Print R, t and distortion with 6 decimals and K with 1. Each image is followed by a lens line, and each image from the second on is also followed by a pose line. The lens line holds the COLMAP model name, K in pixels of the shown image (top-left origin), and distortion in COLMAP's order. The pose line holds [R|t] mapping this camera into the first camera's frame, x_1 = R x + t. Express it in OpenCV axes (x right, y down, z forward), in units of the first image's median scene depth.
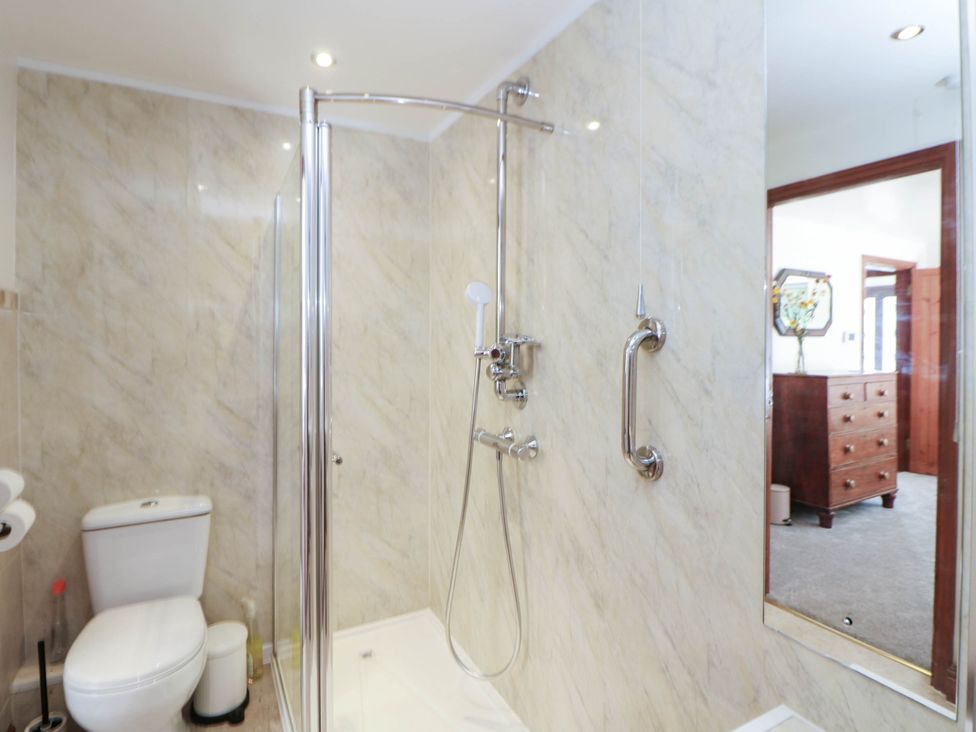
lens RADIAL K [[520.8, 0, 488.0], [0, 520.8, 366.0], [0, 0, 1]] dist [0.025942, -0.001719]
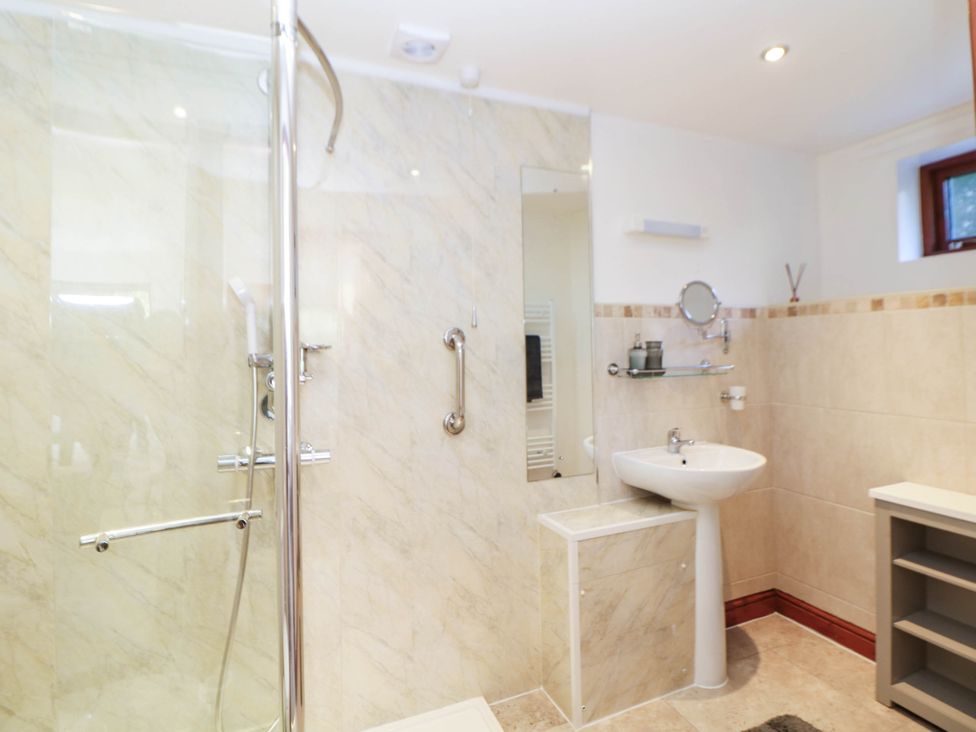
lens RADIAL K [[520.8, 0, 488.0], [0, 520.8, 366.0], [0, 0, 1]] dist [0.025942, -0.001719]
pose [[0.091930, -0.040431, 0.994944, -1.066956], [0.069589, 0.996993, 0.034084, -0.022835], [-0.993331, 0.066104, 0.094467, 0.681524]]
